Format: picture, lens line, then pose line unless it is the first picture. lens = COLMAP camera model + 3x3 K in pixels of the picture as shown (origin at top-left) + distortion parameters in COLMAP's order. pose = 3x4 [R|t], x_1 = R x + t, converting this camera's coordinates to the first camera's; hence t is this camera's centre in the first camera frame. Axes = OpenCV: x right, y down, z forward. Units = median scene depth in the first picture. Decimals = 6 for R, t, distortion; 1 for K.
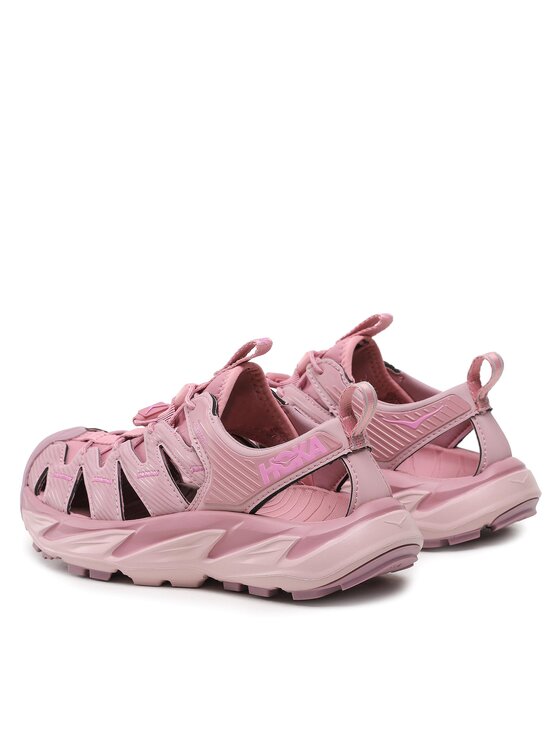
lens RADIAL K [[1987.5, 0, 280.0], [0, 1987.5, 372.8], [0, 0, 1]] dist [-0.052217, 0.000000]
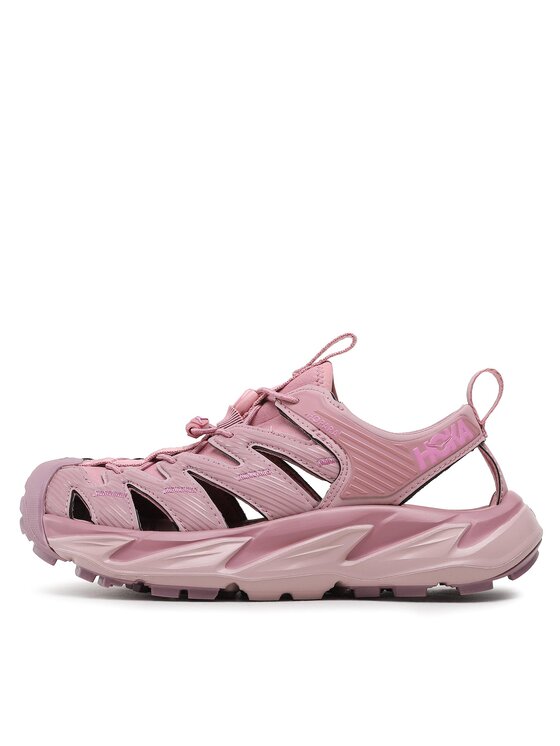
lens RADIAL K [[1378.6, 0, 280.0], [0, 1378.6, 373.4], [0, 0, 1]] dist [-0.037908, 0.000000]
pose [[0.870563, 0.040975, 0.490348, -0.368003], [0.050235, 0.983919, -0.171408, 0.115138], [-0.489486, 0.173854, 0.854505, 0.472014]]
